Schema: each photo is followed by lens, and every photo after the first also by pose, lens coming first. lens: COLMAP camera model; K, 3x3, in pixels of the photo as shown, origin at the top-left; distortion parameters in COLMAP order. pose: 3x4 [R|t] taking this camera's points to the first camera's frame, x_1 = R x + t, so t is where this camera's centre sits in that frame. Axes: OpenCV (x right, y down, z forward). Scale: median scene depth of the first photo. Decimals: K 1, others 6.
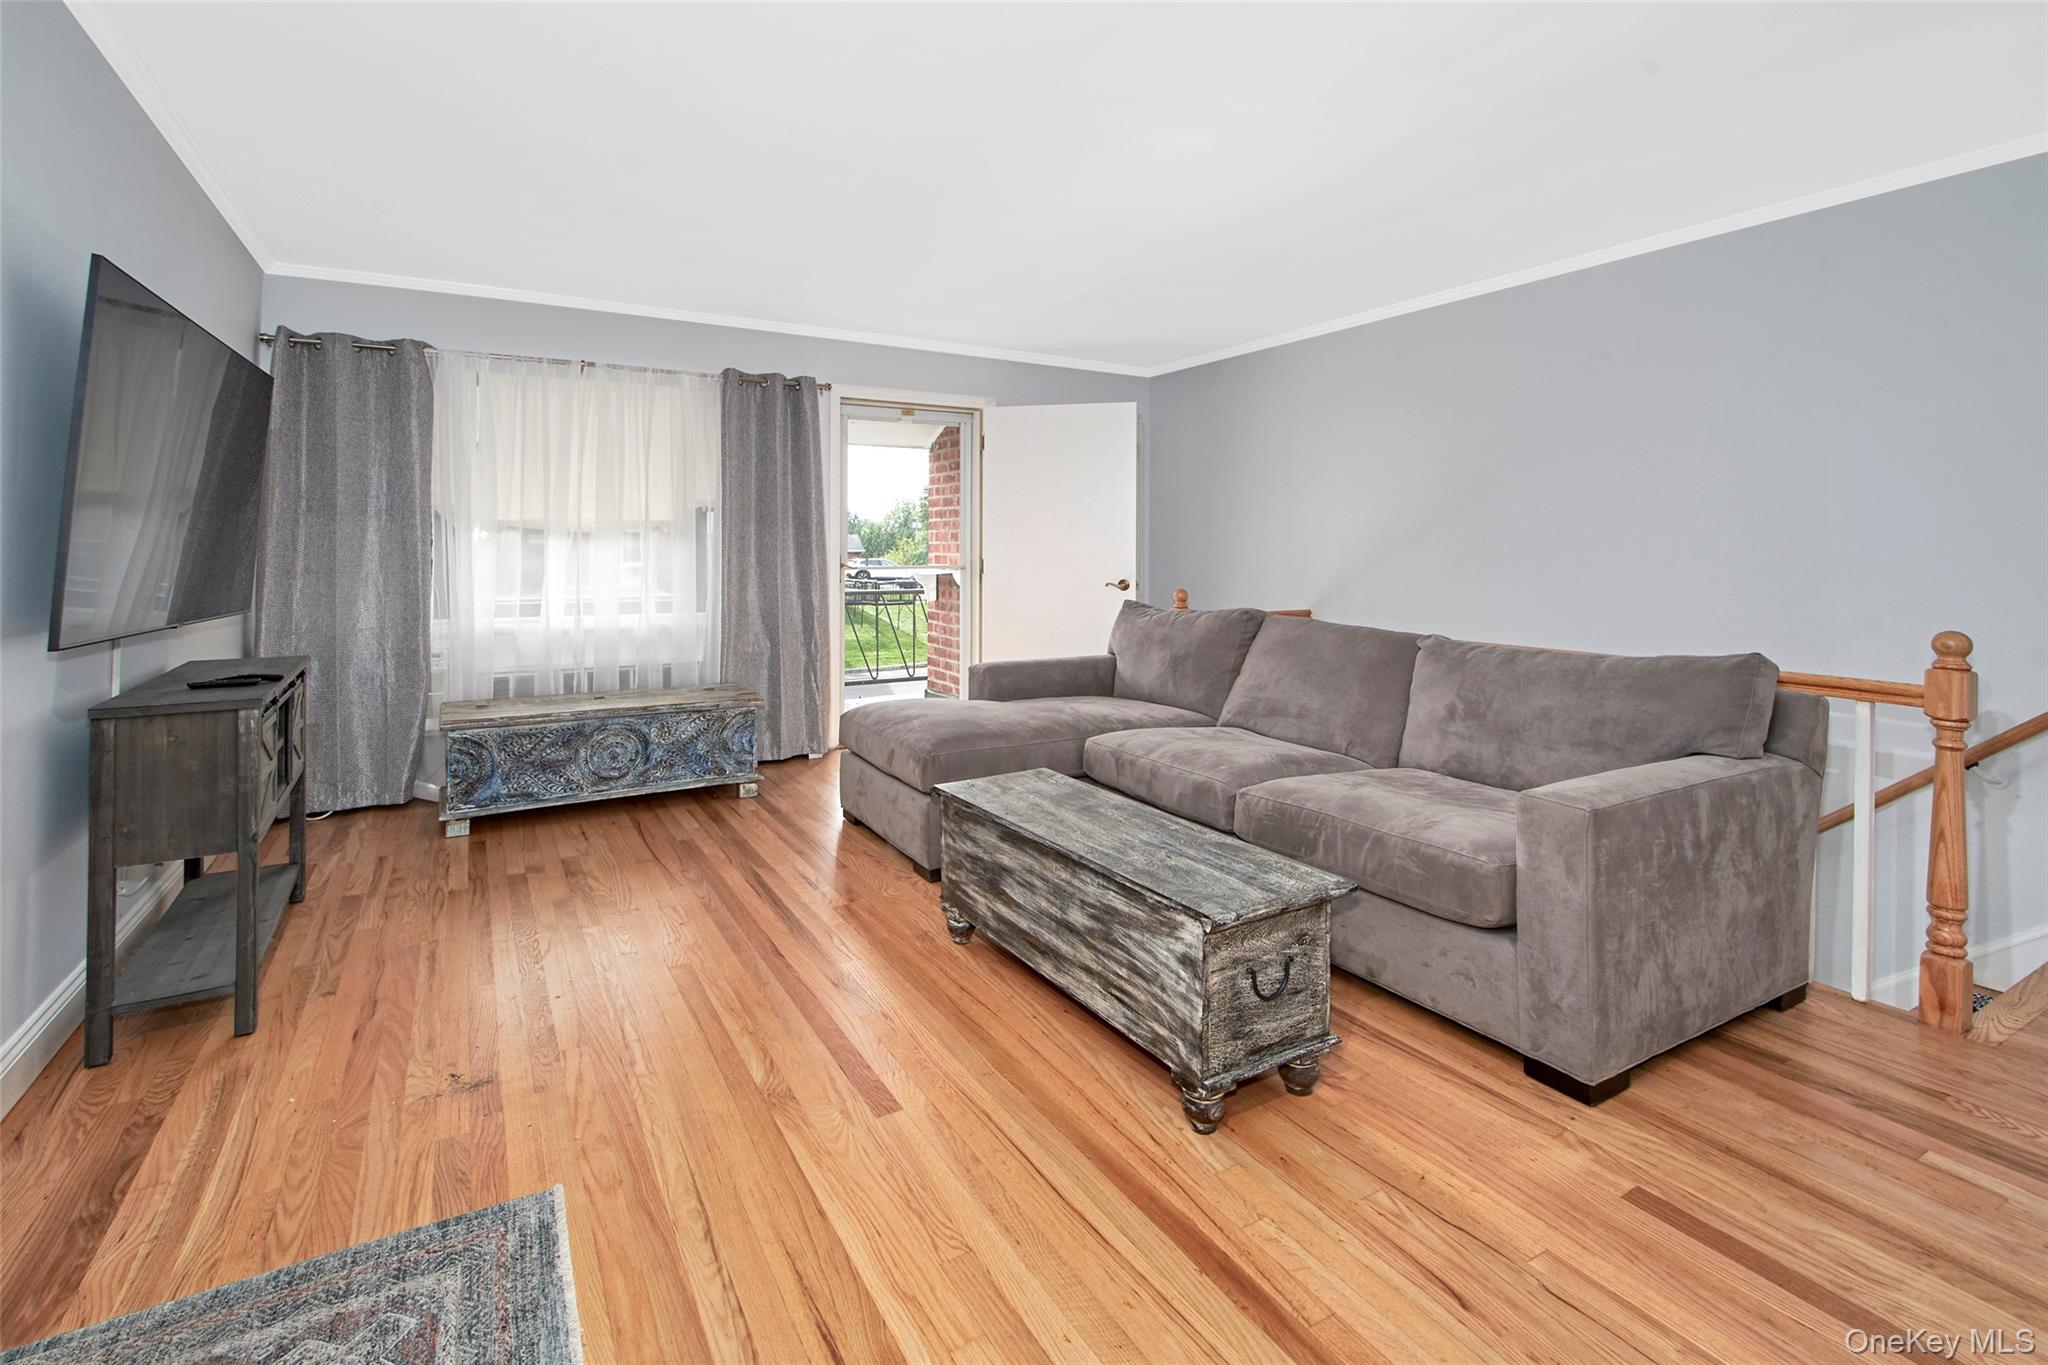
lens RADIAL K [[953.9, 0, 1033.4], [0, 953.9, 550.2], [0, 0, 1]] dist [0.015256, -0.007009]
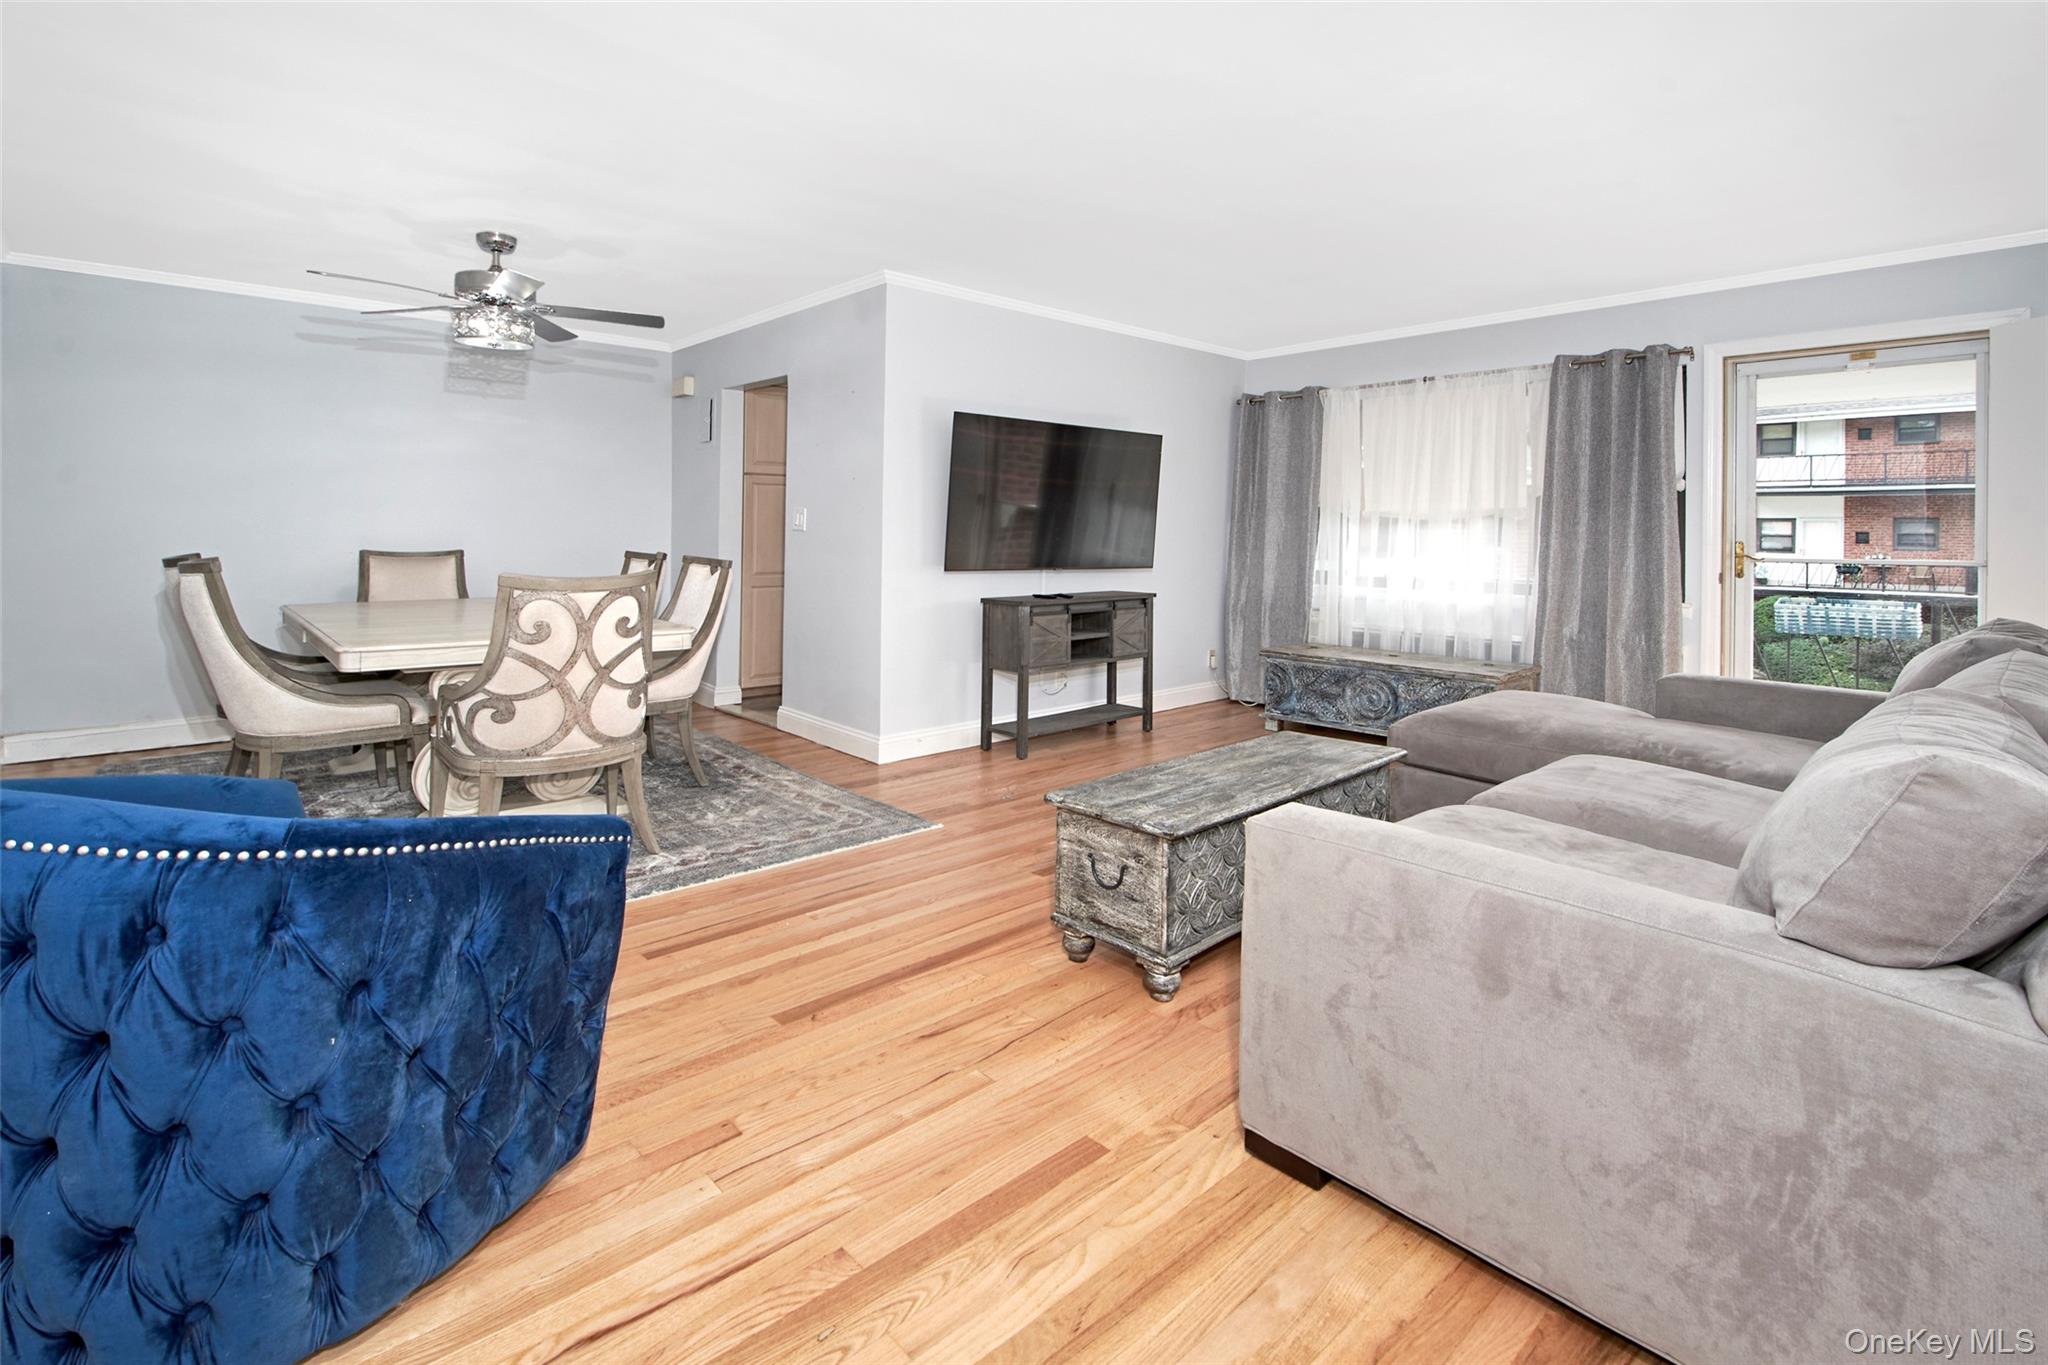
lens RADIAL K [[953.9, 0, 1033.4], [0, 953.9, 550.2], [0, 0, 1]] dist [0.015256, -0.007009]
pose [[0.225882, 0.015621, -0.974029, 1.048546], [-0.005715, 0.999875, 0.014710, 0.006045], [0.974138, 0.002244, 0.225943, 0.453531]]
